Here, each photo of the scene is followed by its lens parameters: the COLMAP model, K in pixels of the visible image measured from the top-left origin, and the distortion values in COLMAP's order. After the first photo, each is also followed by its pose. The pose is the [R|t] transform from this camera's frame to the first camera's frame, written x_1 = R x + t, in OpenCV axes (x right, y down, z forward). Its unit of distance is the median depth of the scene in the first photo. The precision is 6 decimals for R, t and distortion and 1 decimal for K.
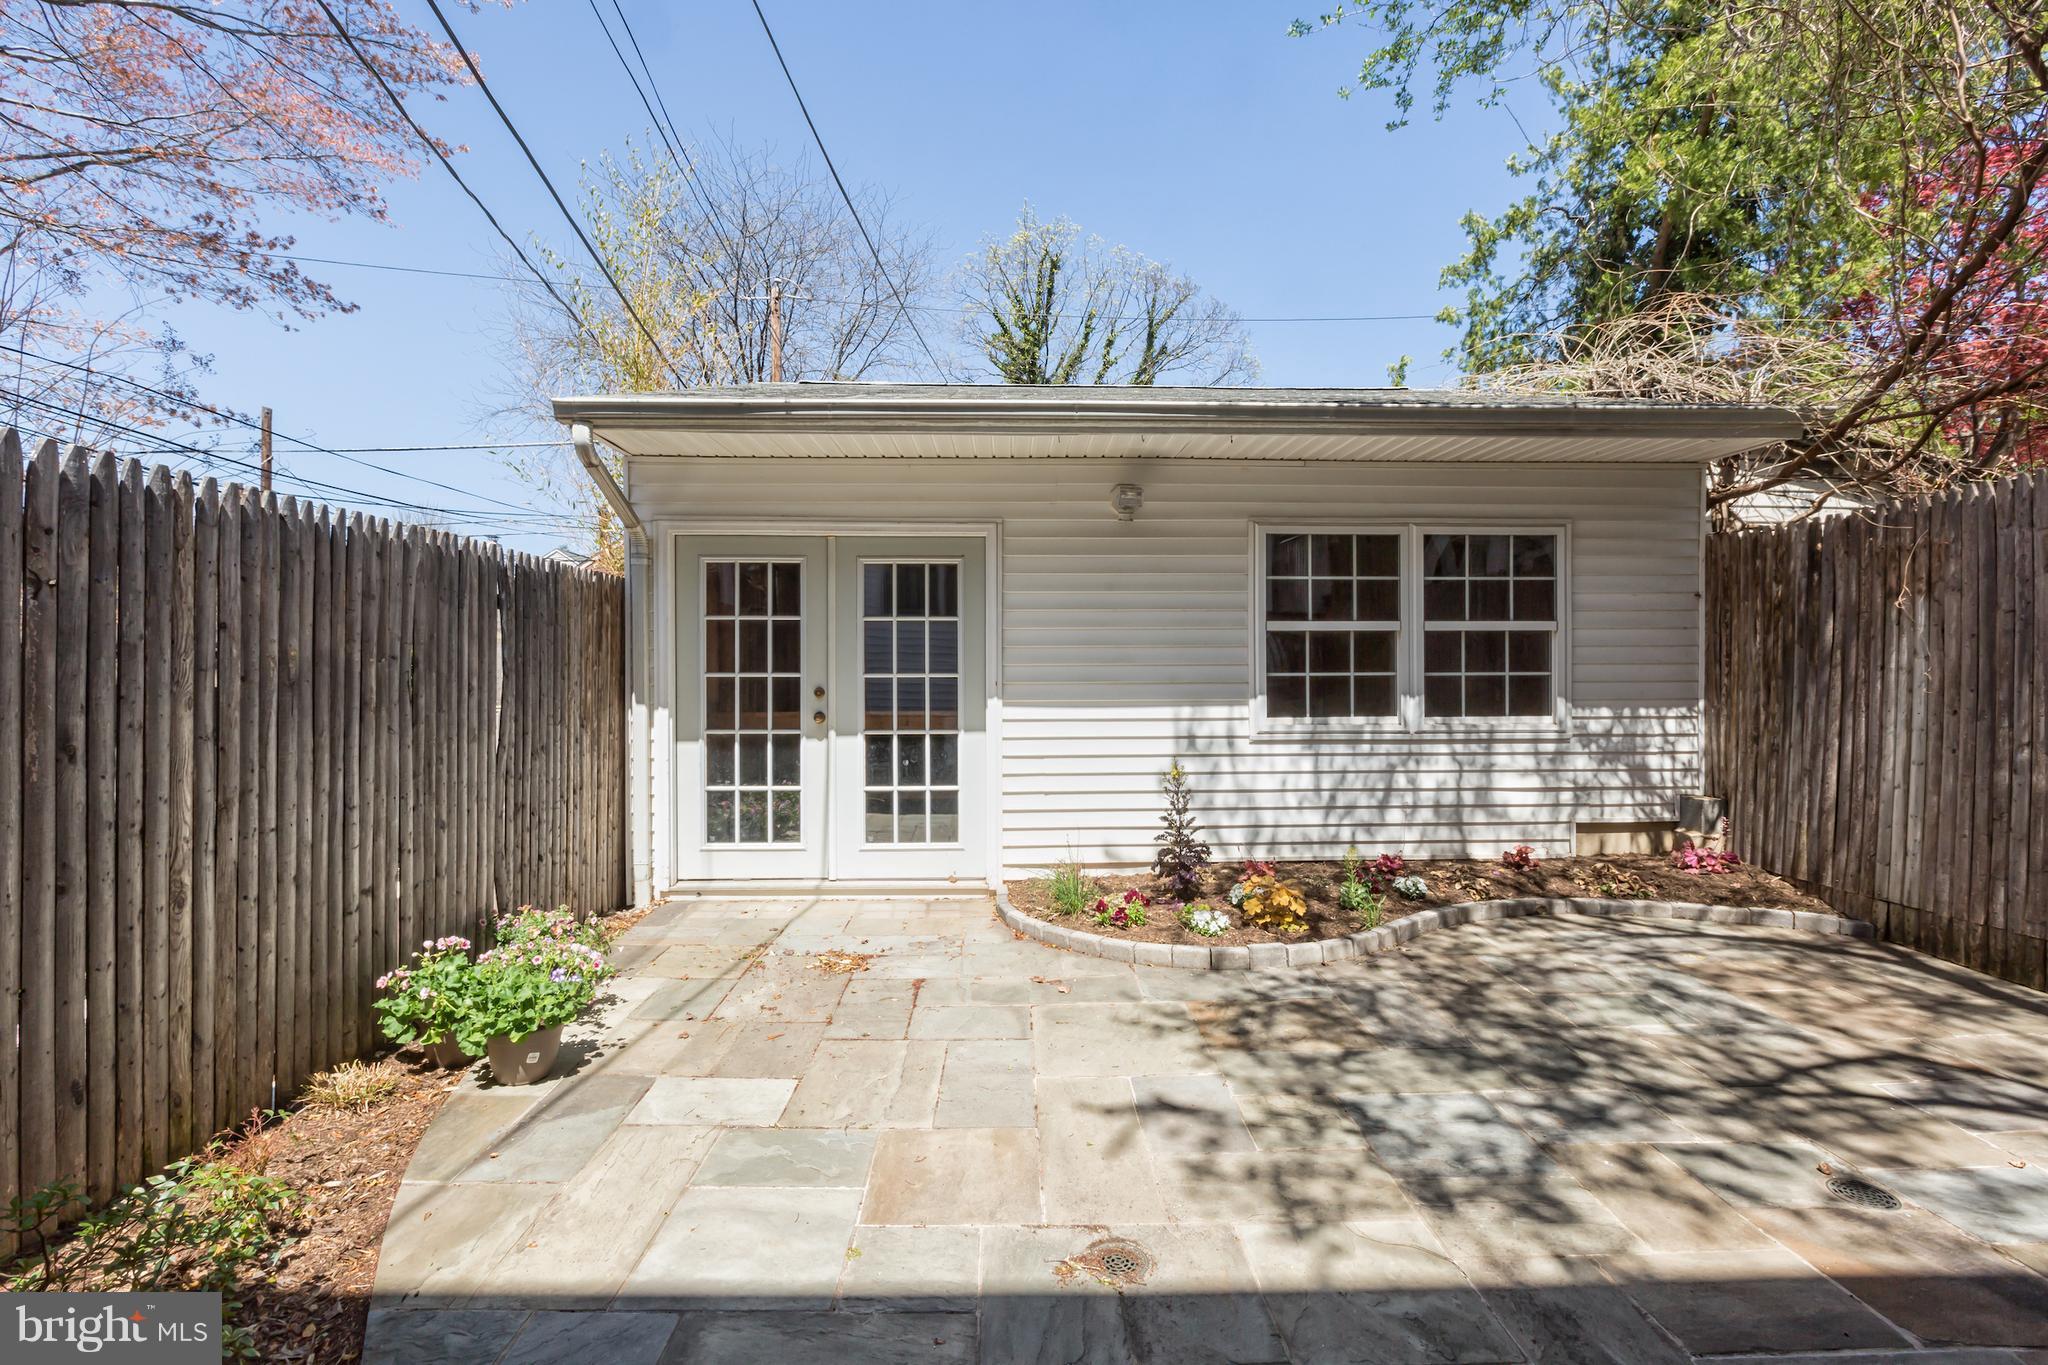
lens RADIAL K [[899.7, 0, 1020.6], [0, 899.7, 675.3], [0, 0, 1]] dist [-0.001232, -0.000251]
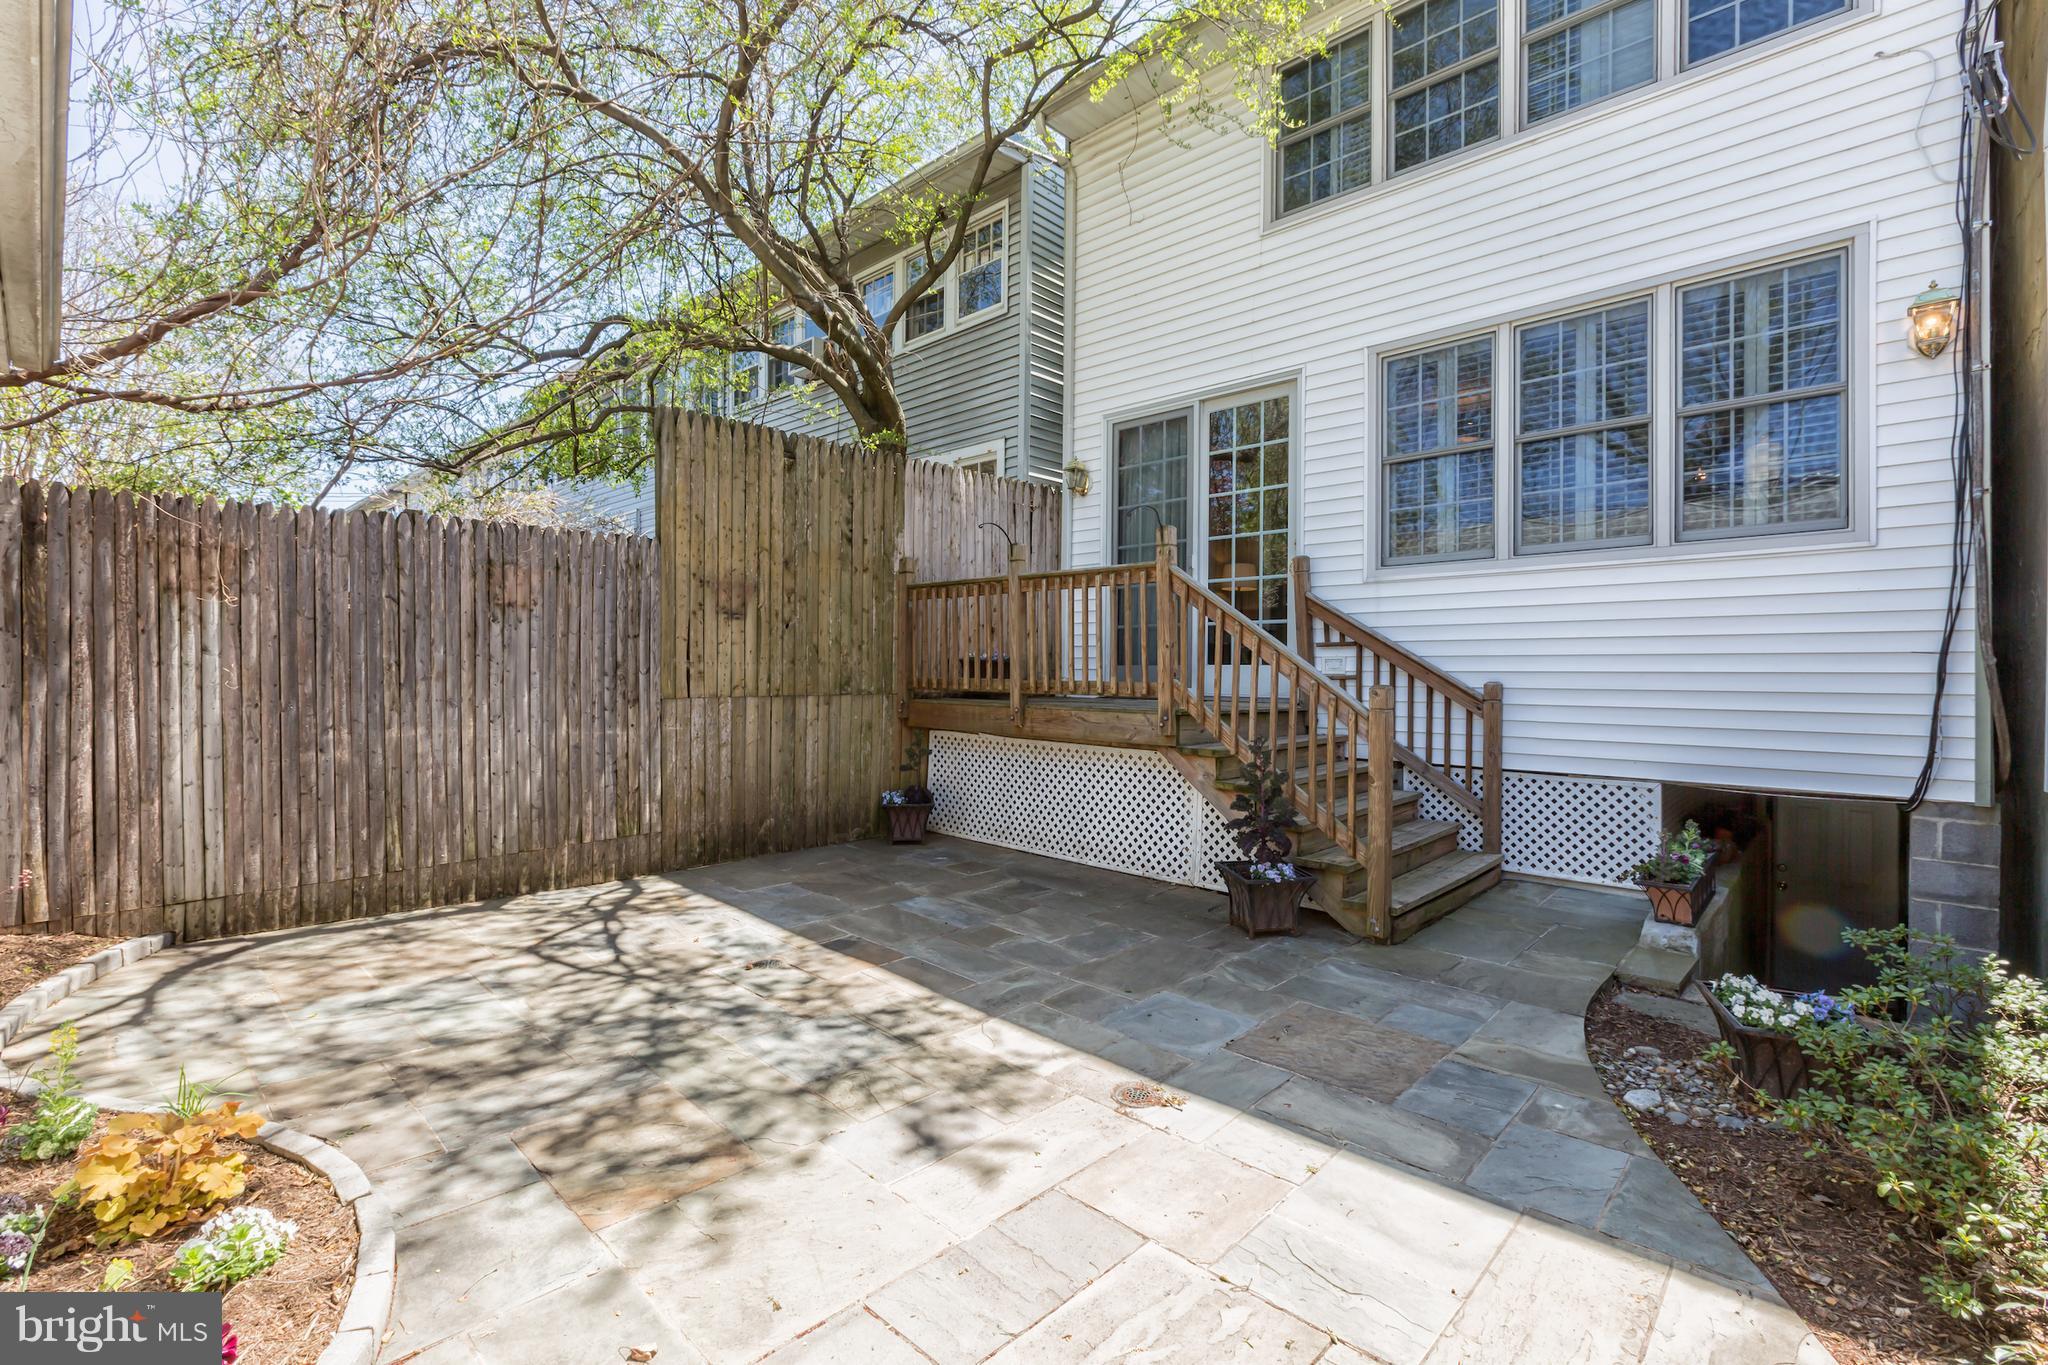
lens RADIAL K [[899.7, 0, 1021.6], [0, 899.7, 681.1], [0, 0, 1]] dist [-0.001232, -0.000251]
pose [[-0.692454, -0.013038, 0.721344, -0.391351], [0.000203, 0.999833, 0.018266, -0.008026], [-0.721462, 0.012795, -0.692336, 1.065525]]
